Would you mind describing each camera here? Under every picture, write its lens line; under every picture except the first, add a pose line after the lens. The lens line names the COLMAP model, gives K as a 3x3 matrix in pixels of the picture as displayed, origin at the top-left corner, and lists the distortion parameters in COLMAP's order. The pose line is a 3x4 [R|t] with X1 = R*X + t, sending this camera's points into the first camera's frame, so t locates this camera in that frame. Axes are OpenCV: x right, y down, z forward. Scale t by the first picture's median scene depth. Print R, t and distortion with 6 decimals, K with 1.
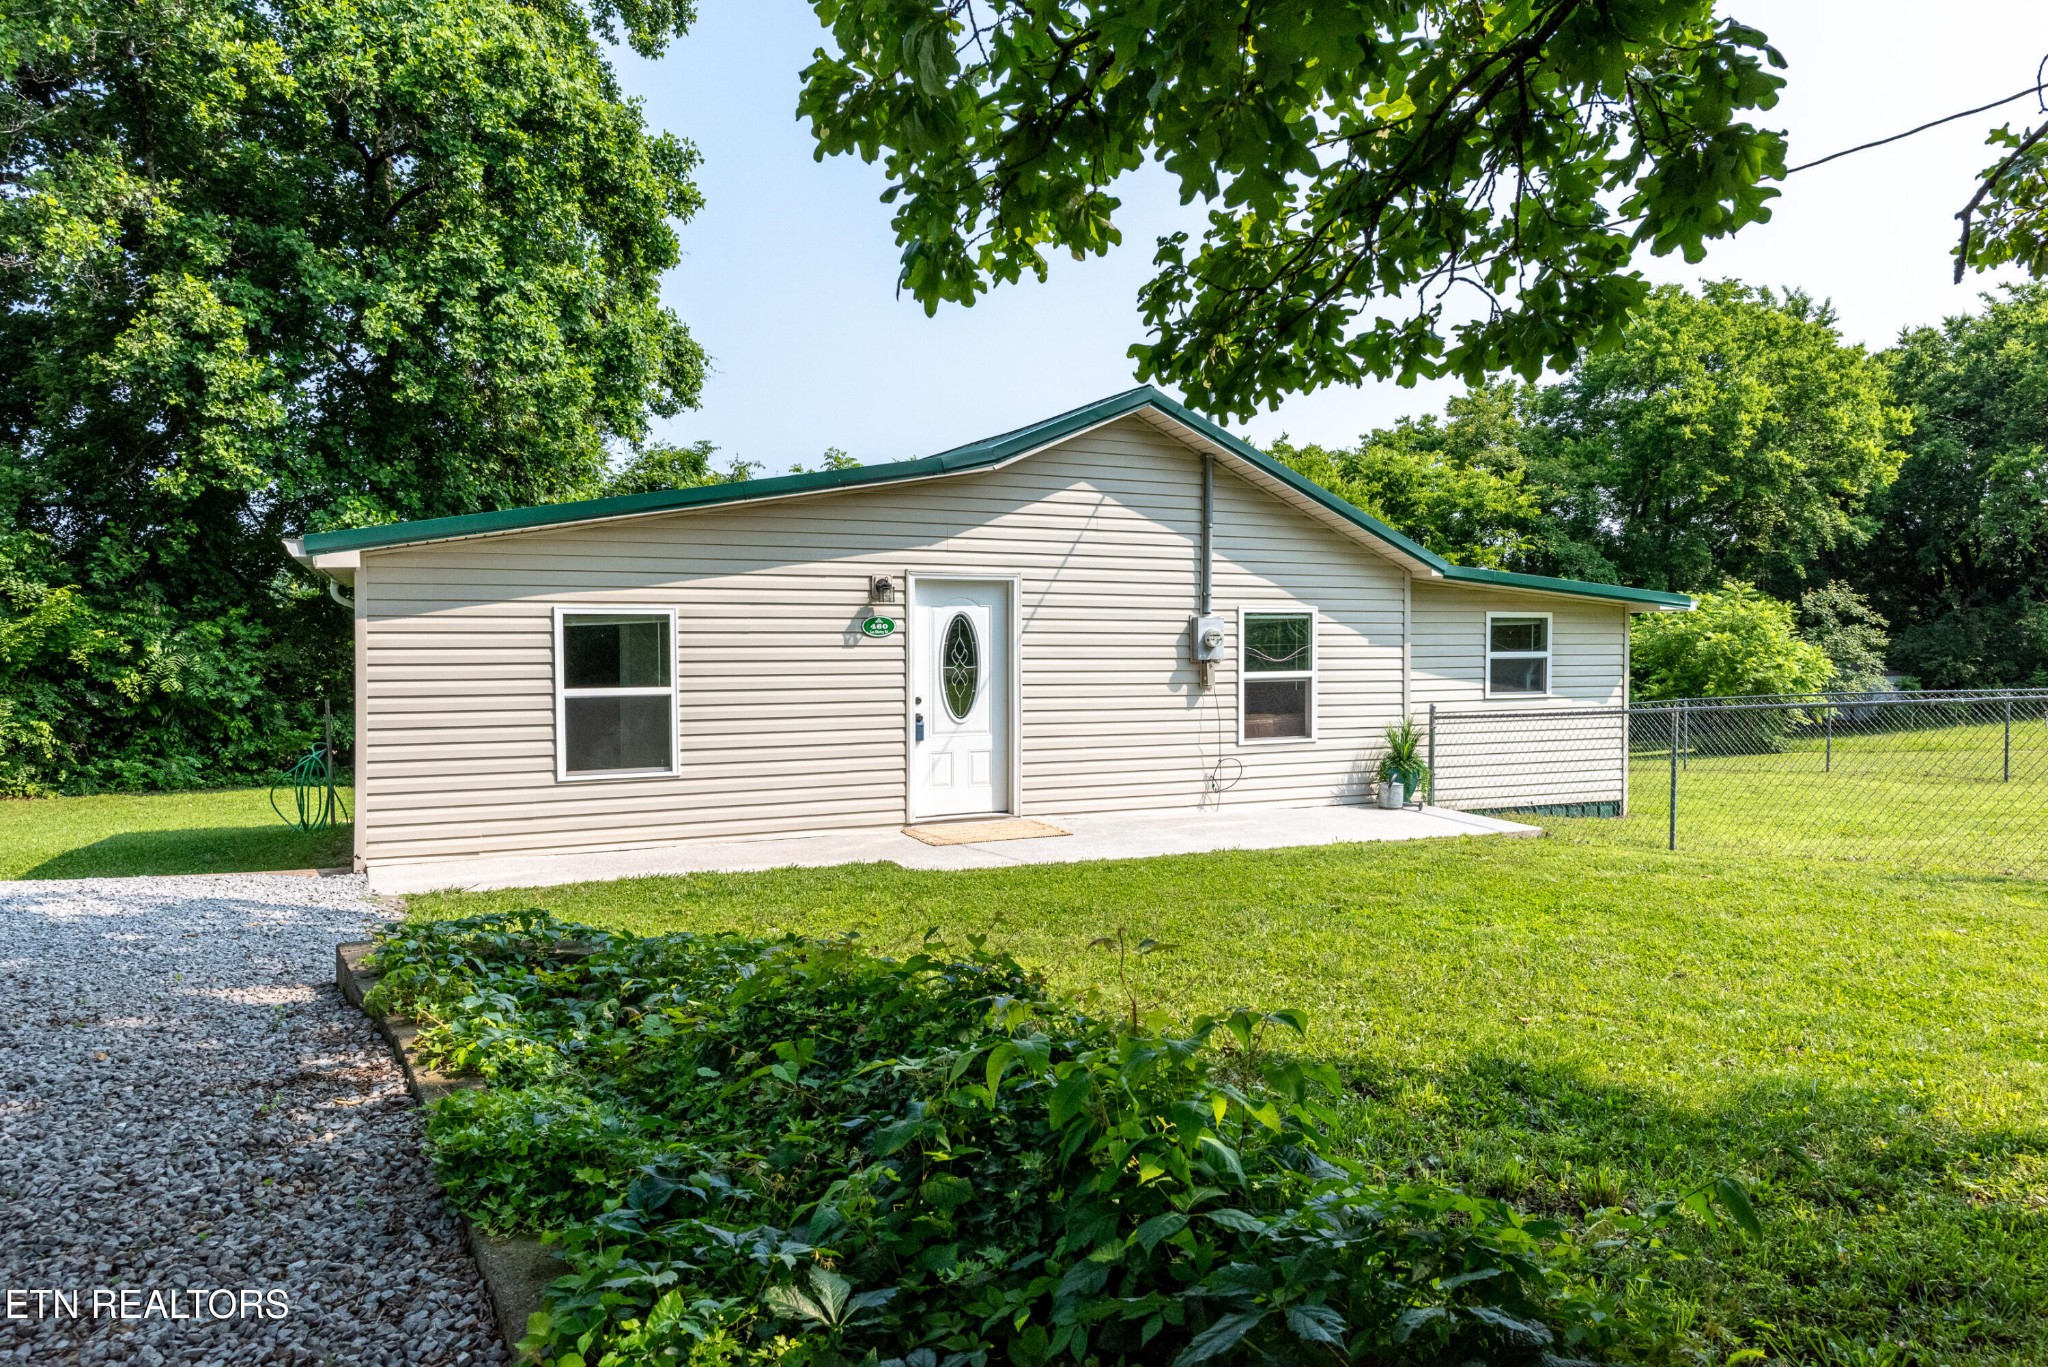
lens RADIAL K [[1335.9, 0, 1024.0], [0, 1335.9, 683.5], [0, 0, 1]] dist [0.015389, -0.001592]
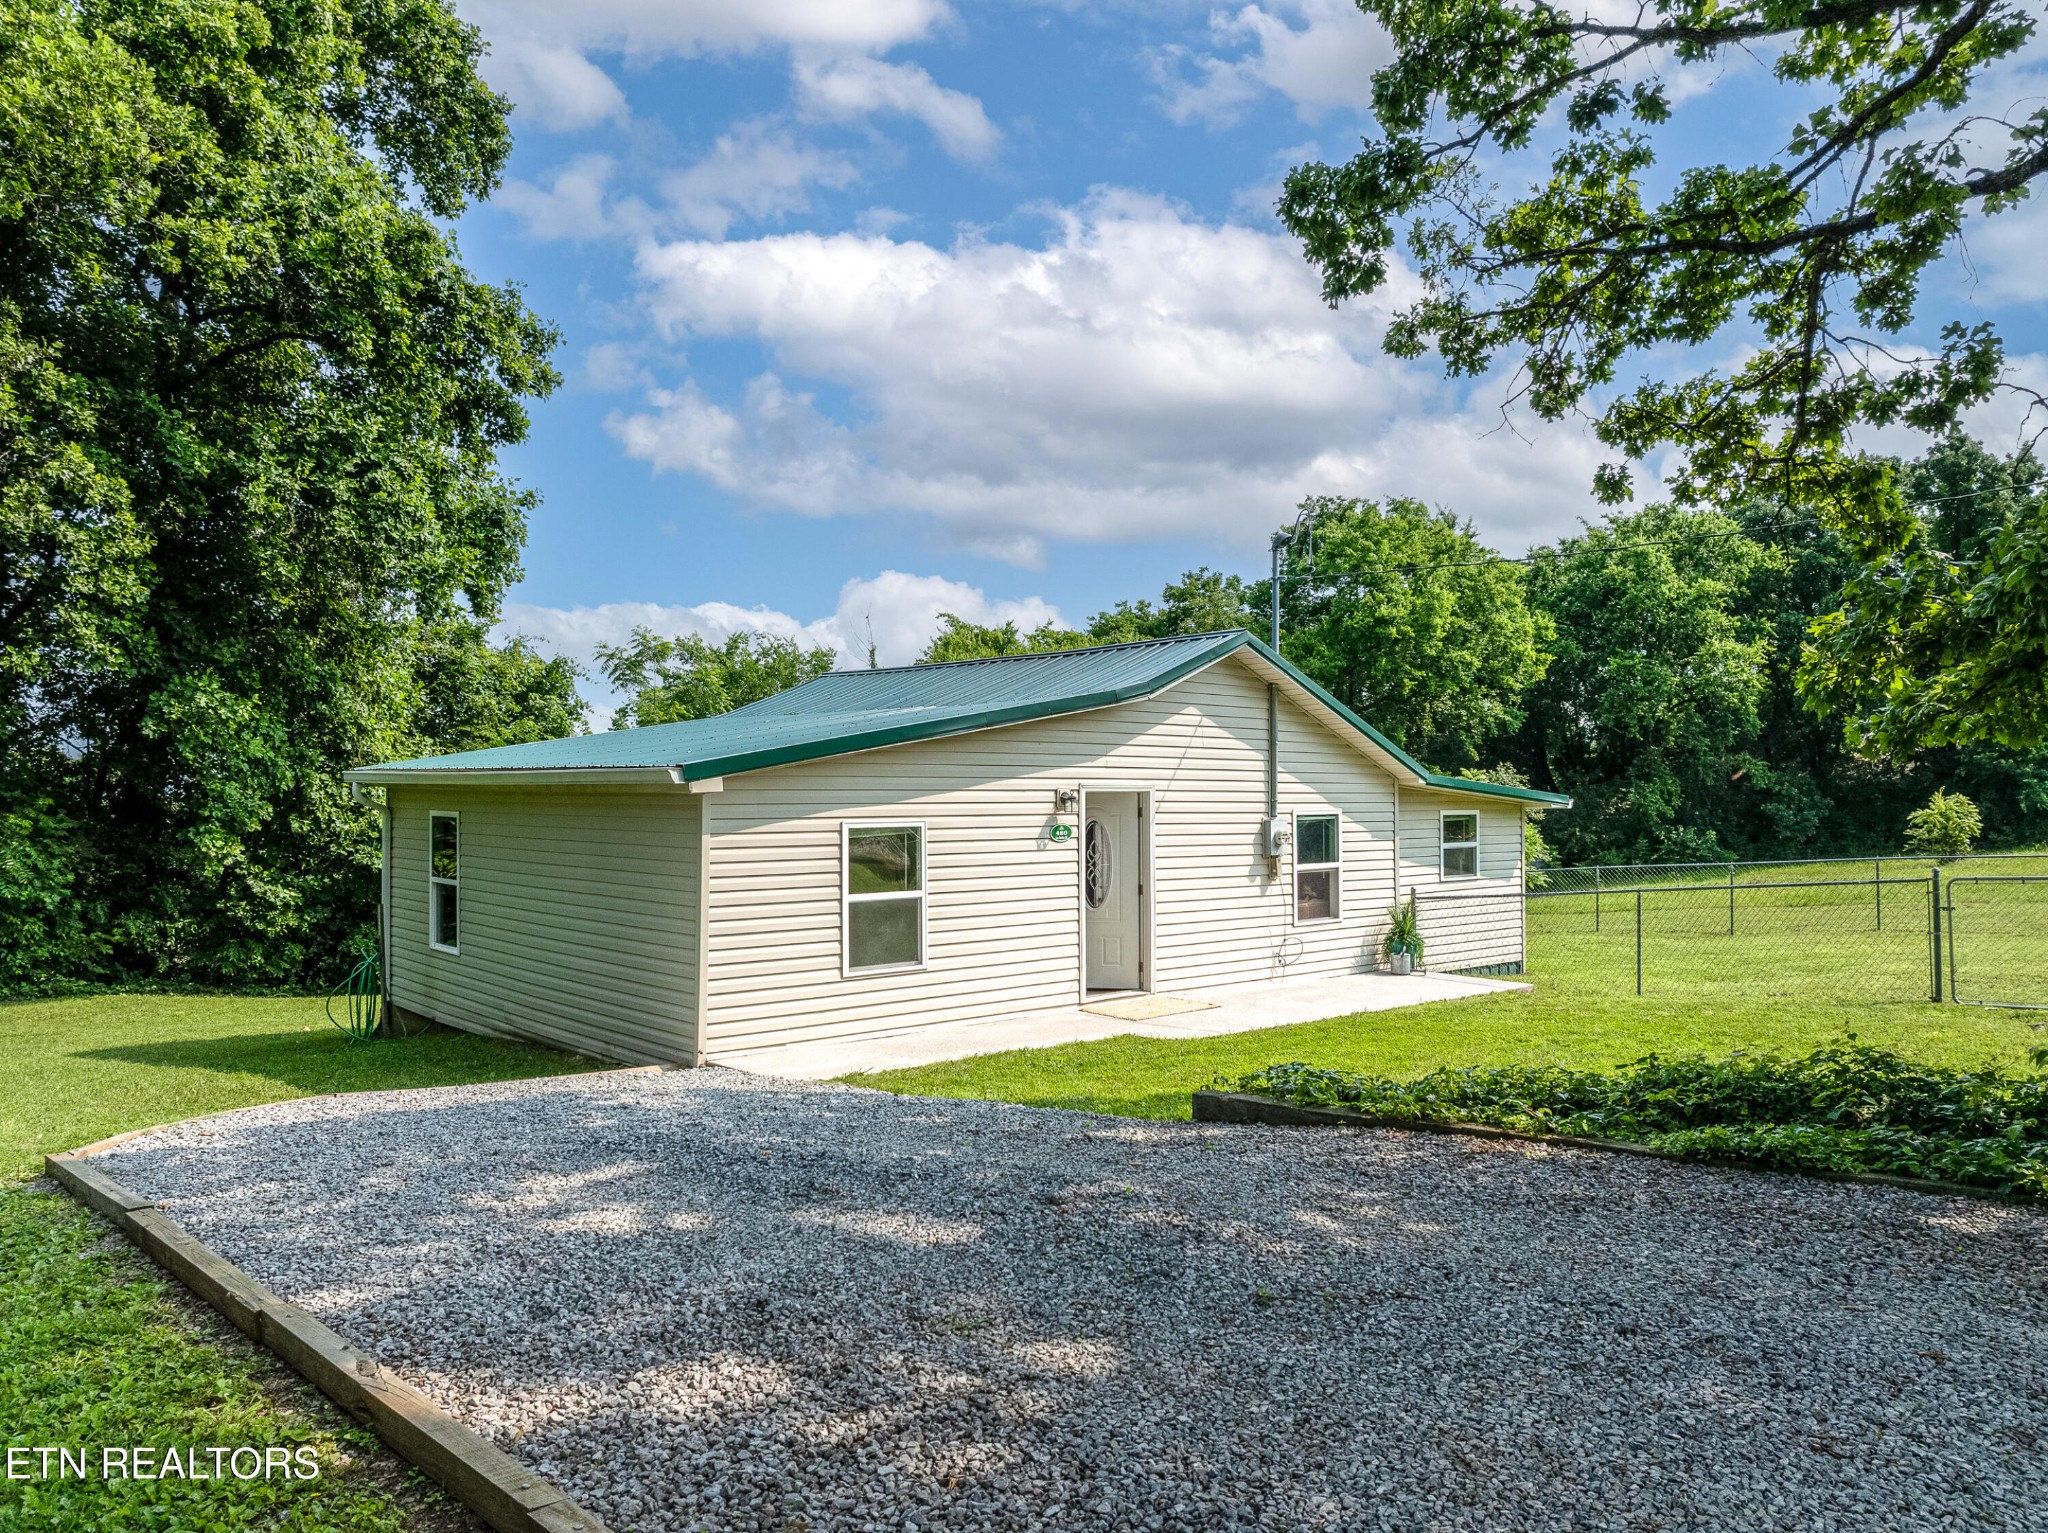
lens RADIAL K [[1427.8, 0, 1028.9], [0, 1427.8, 771.9], [0, 0, 1]] dist [-0.042864, 0.003013]
pose [[0.958426, 0.002266, 0.285334, -0.377251], [0.014154, 0.998360, -0.055473, -0.021181], [-0.284991, 0.057205, 0.956822, -0.137273]]
